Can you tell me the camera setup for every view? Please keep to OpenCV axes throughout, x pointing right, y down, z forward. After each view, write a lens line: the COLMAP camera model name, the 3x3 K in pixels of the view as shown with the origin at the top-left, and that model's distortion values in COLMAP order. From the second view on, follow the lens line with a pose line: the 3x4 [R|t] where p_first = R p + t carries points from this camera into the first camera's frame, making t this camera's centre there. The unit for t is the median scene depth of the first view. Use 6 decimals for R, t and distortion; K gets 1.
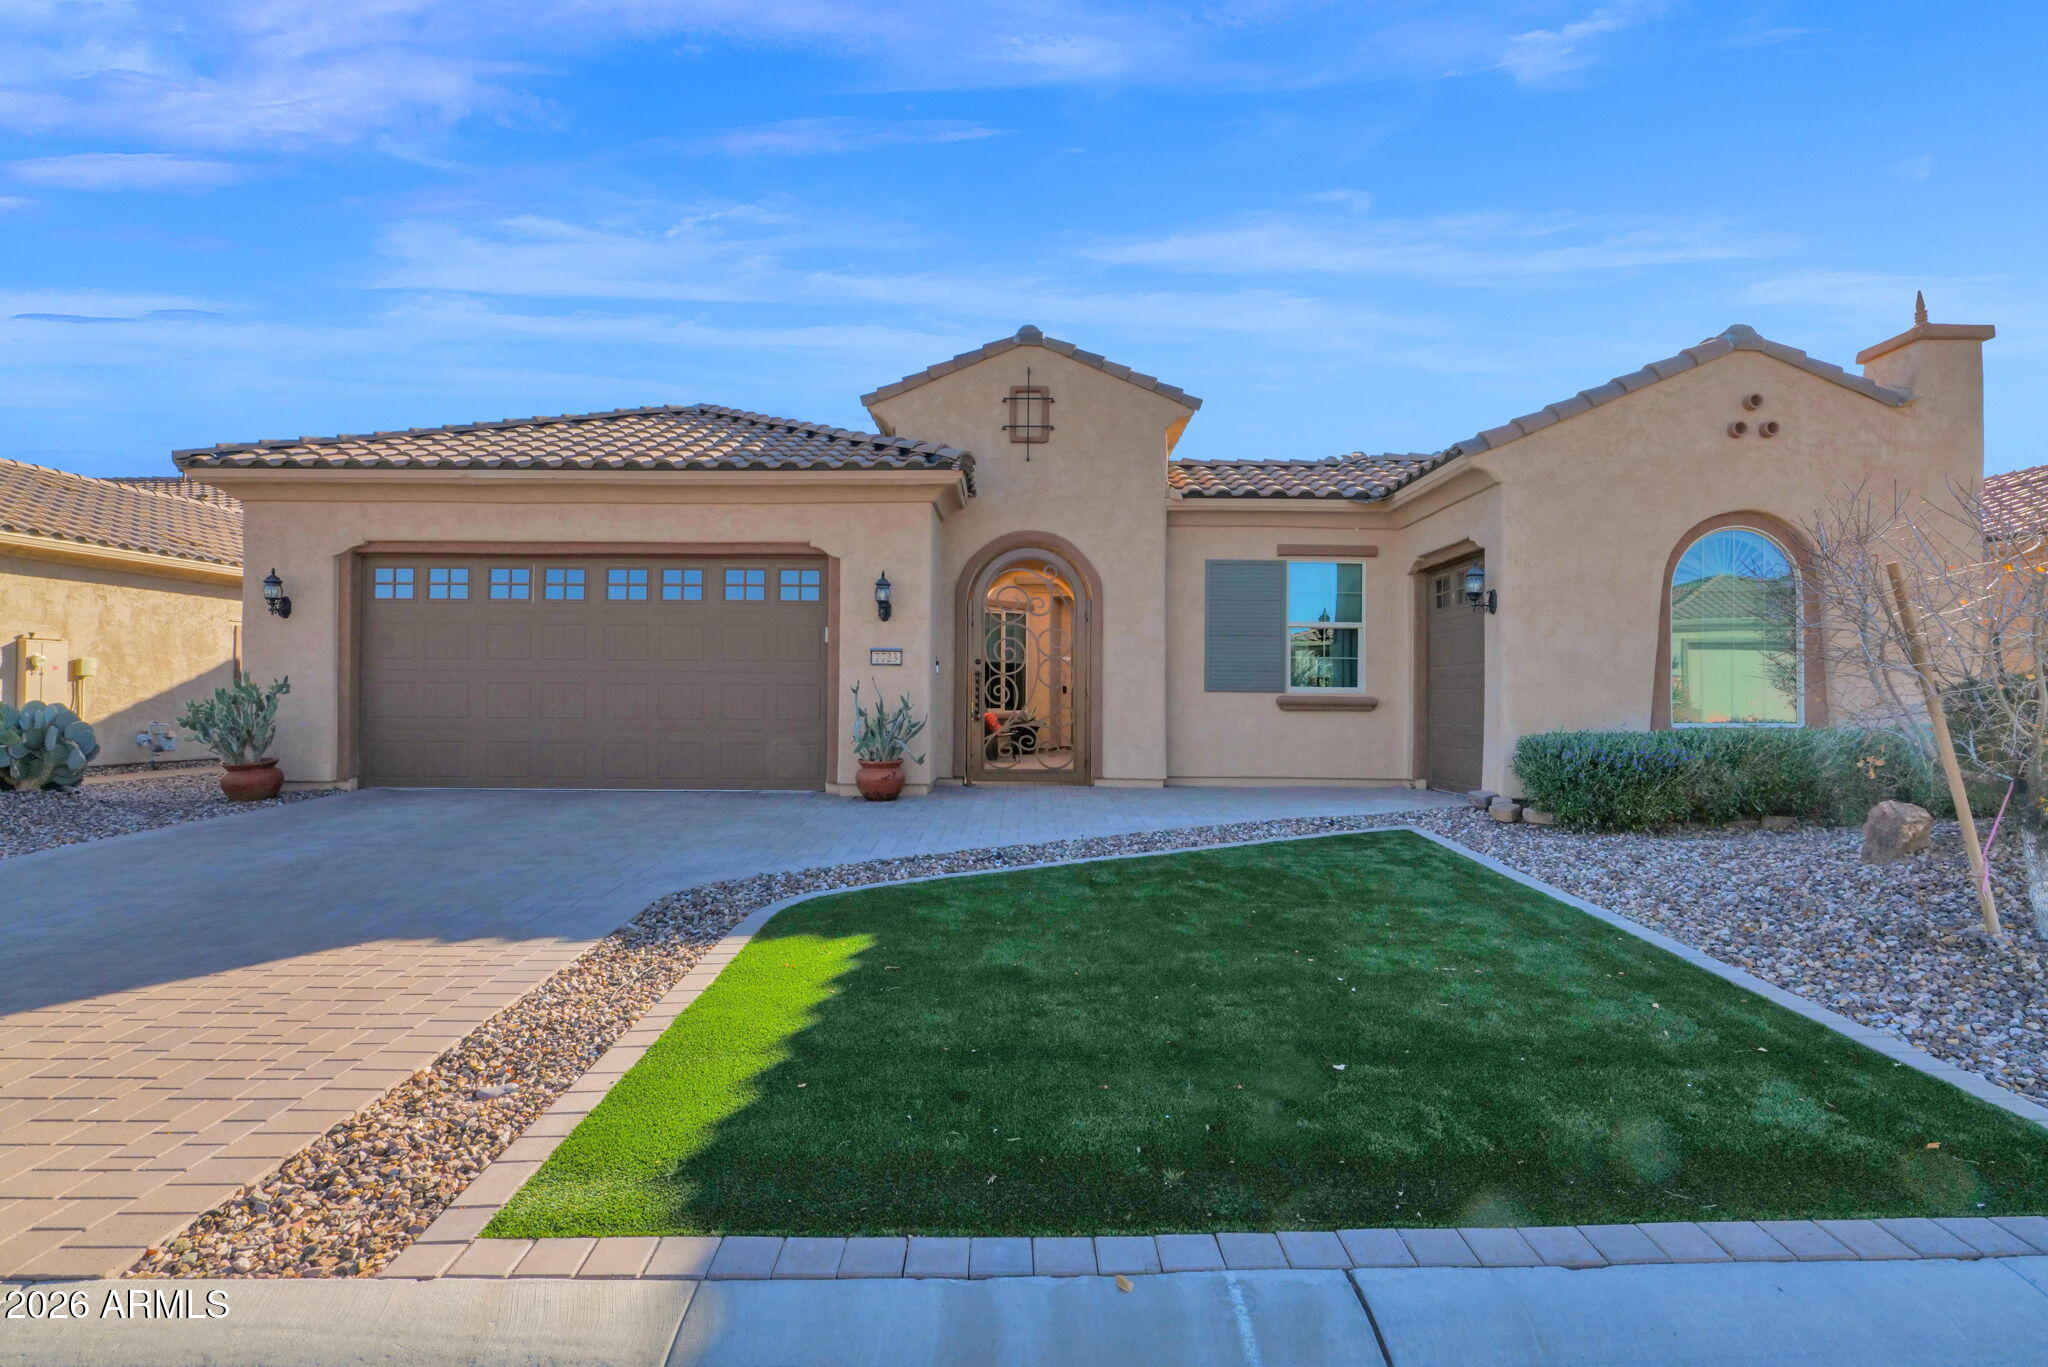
lens RADIAL K [[1021.4, 0, 1028.9], [0, 1021.4, 685.1], [0, 0, 1]] dist [-0.013137, 0.001758]
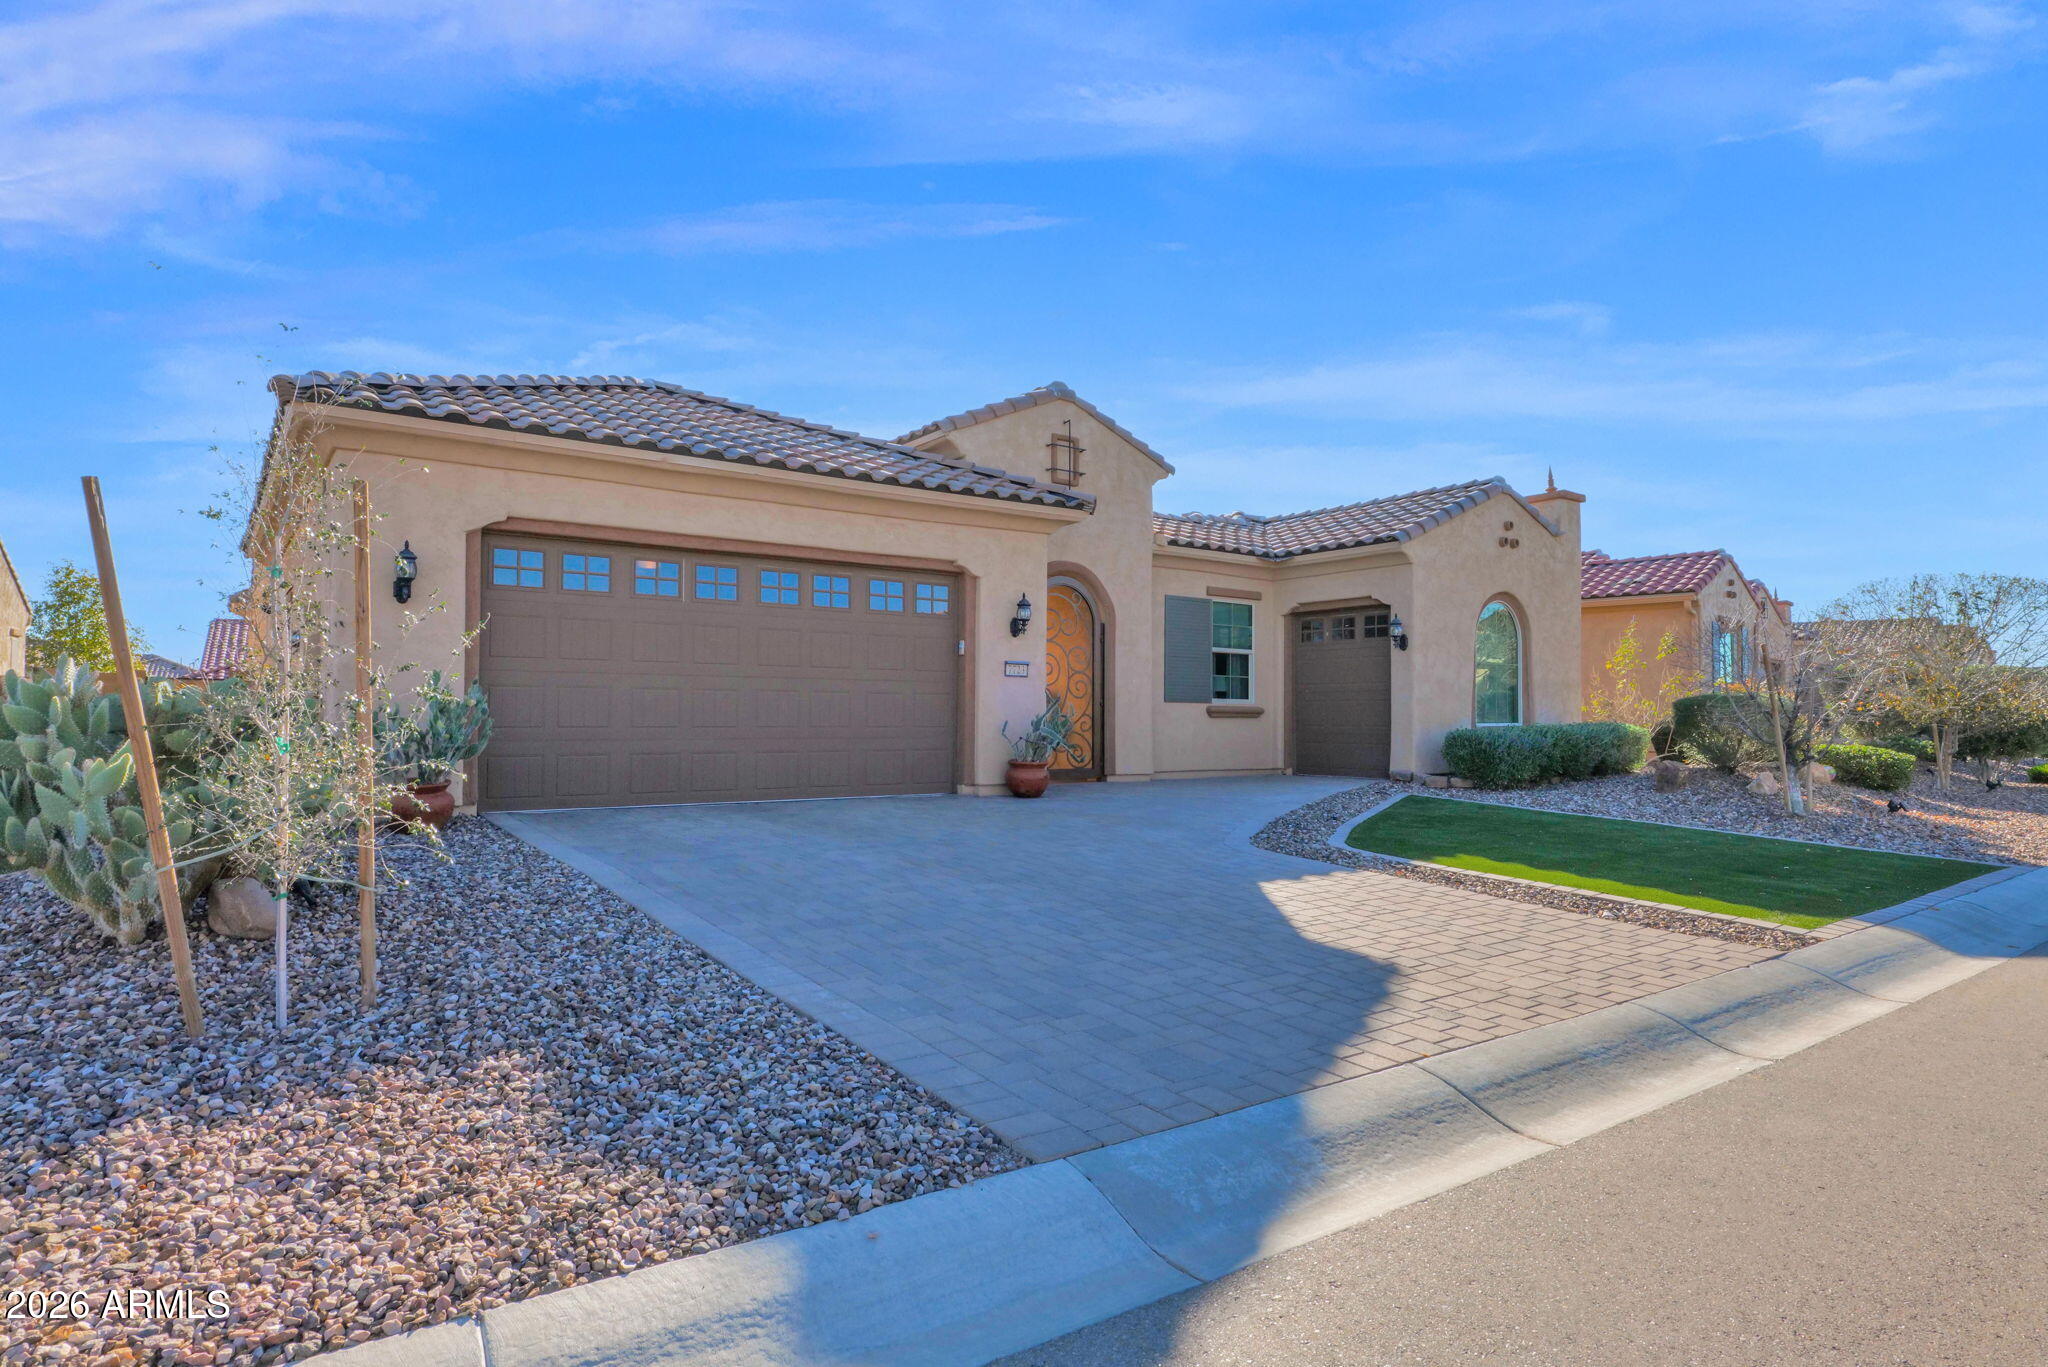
lens RADIAL K [[1142.2, 0, 1037.7], [0, 1142.2, 683.3], [0, 0, 1]] dist [-0.010674, -0.000184]
pose [[0.801934, 0.015061, 0.597223, -0.851770], [-0.007835, 0.999861, -0.014693, 0.005778], [-0.597361, 0.007103, 0.801941, -0.013490]]
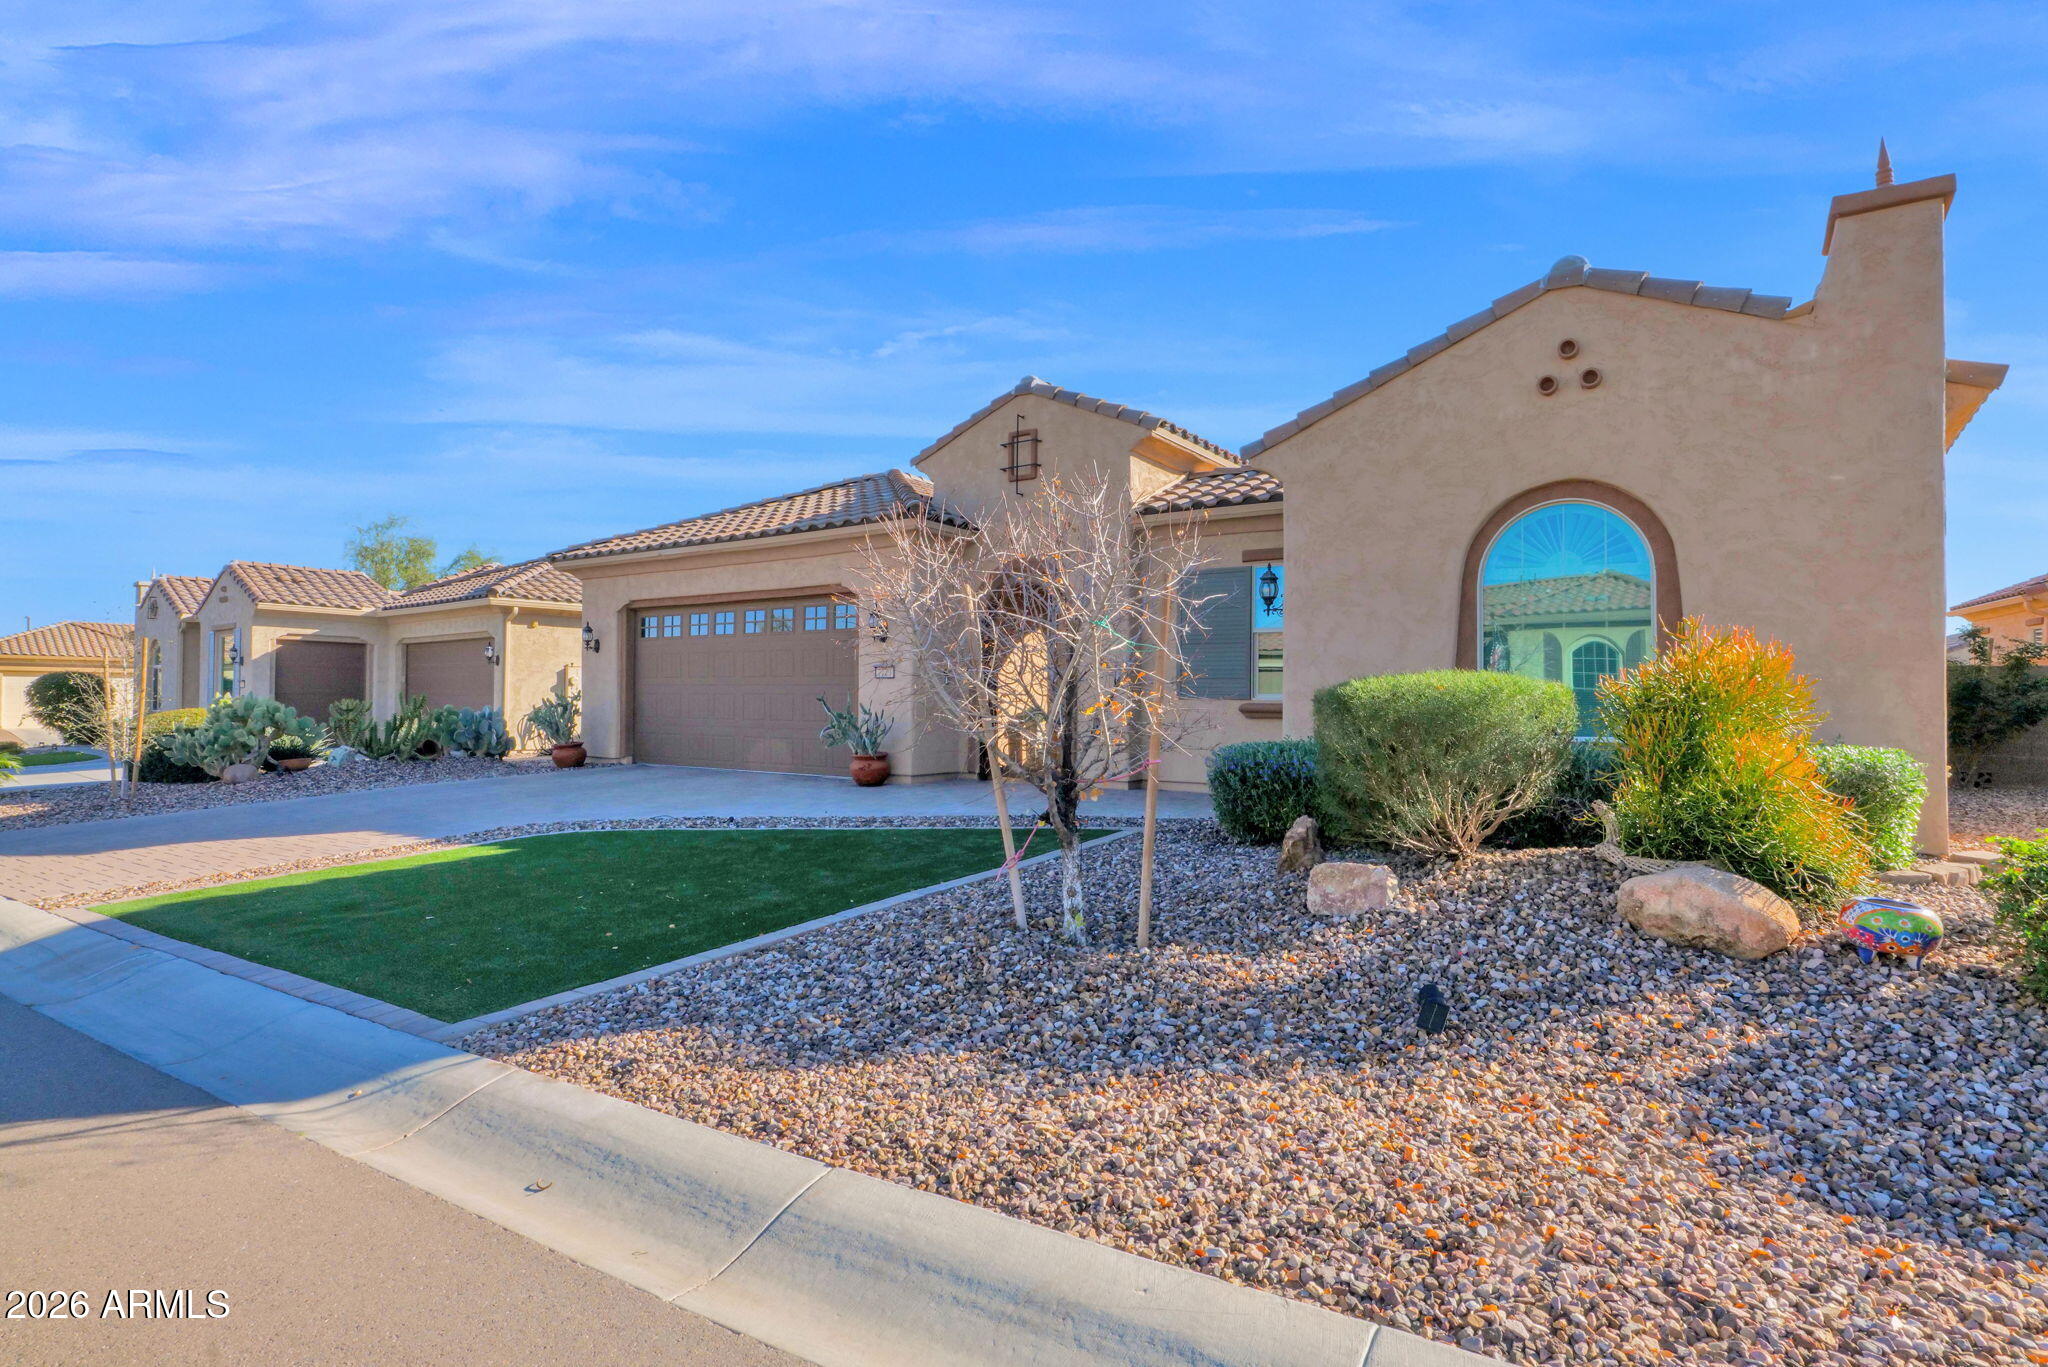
lens RADIAL K [[1059.9, 0, 1028.5], [0, 1059.9, 686.1], [0, 0, 1]] dist [-0.010190, 0.000811]
pose [[0.825016, -0.008602, -0.565044, 0.723380], [0.004951, 0.999956, -0.007993, 0.001614], [0.565088, 0.003797, 0.825022, 0.031439]]
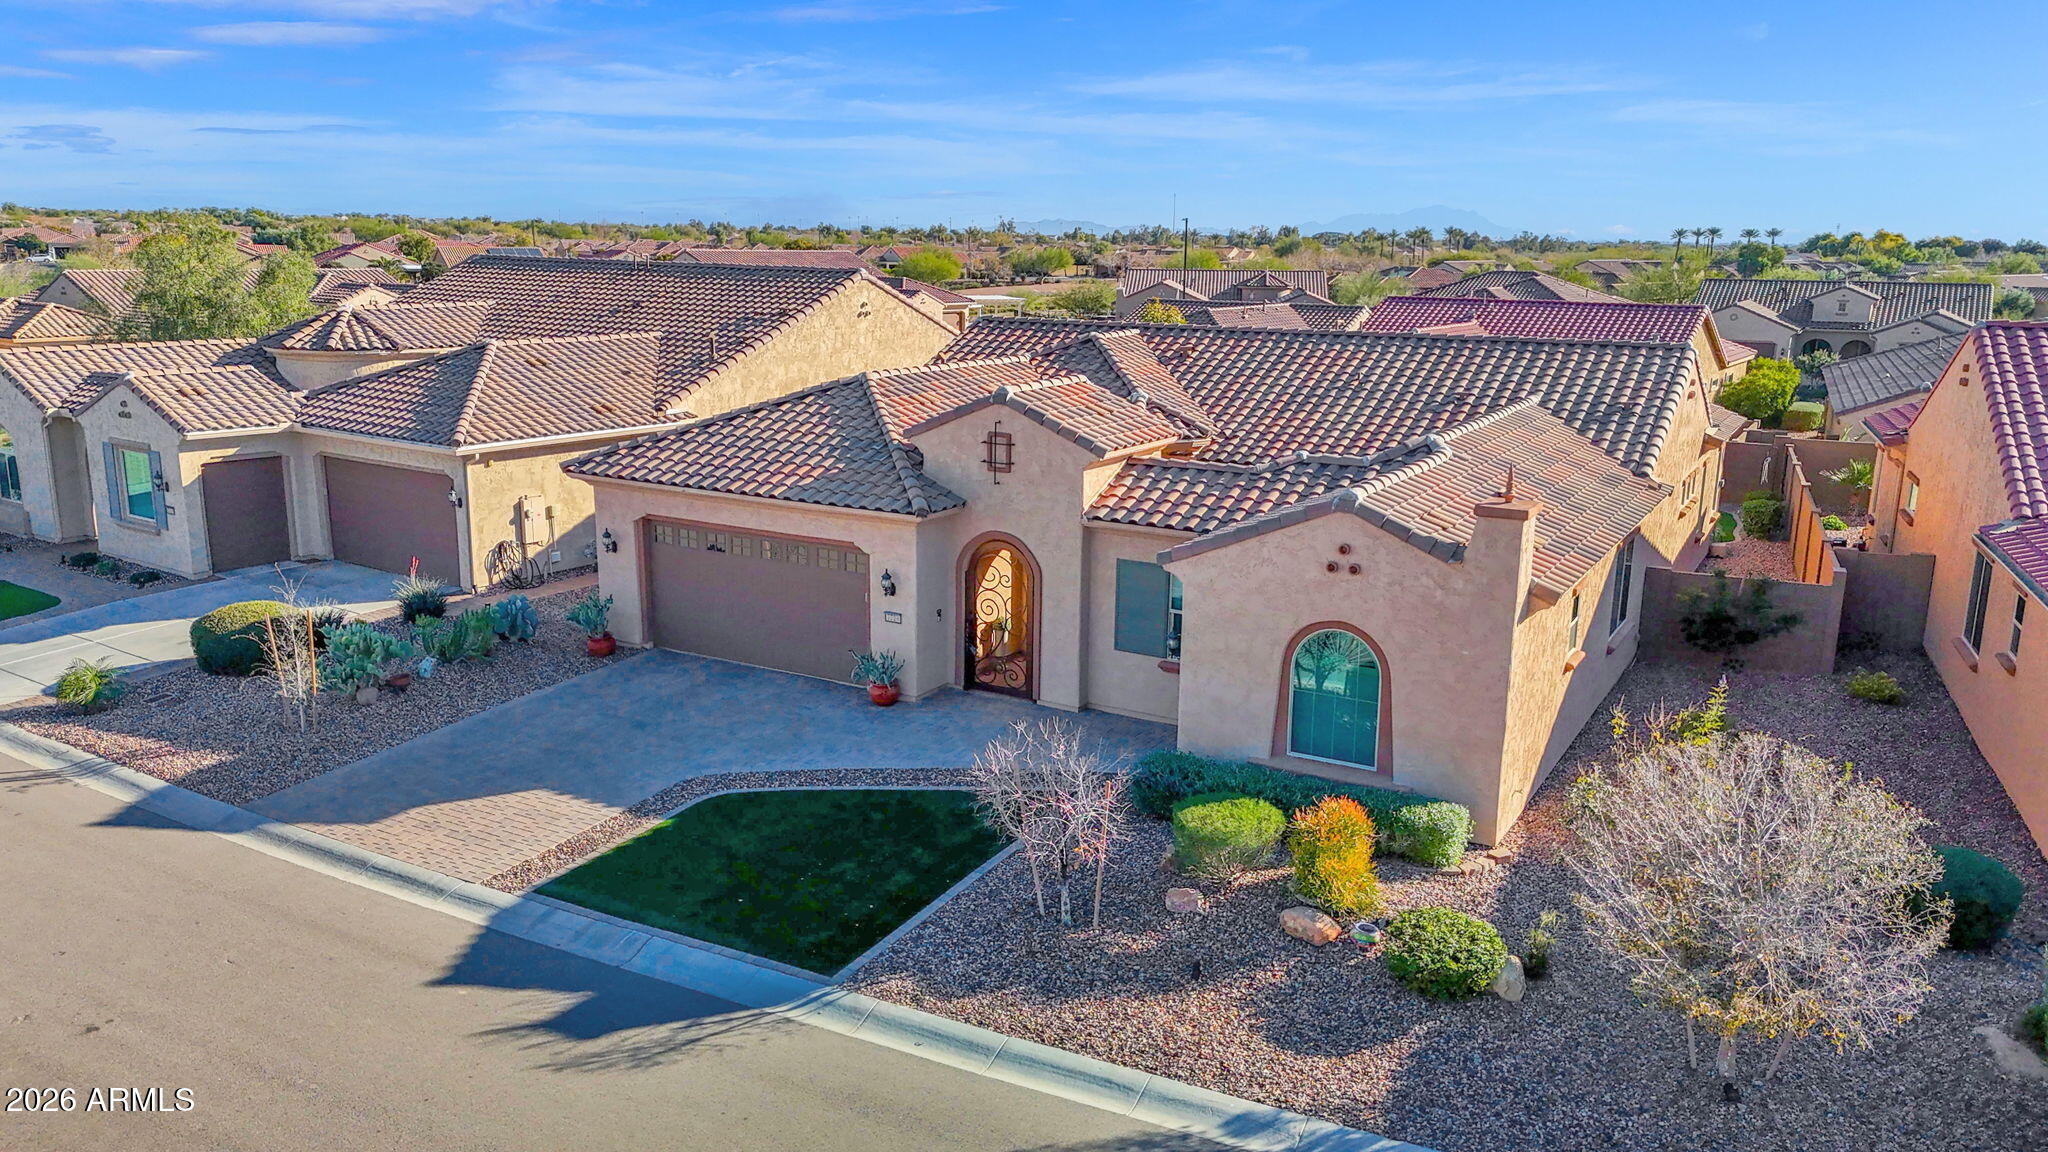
lens RADIAL K [[1522.7, 0, 1016.6], [0, 1522.7, 576.3], [0, 0, 1]] dist [0.068804, -0.057971]
pose [[0.863224, 0.116477, -0.491201, 1.191378], [0.000650, 0.972761, 0.231809, -0.641468], [0.504821, -0.200422, 0.839635, -0.904197]]
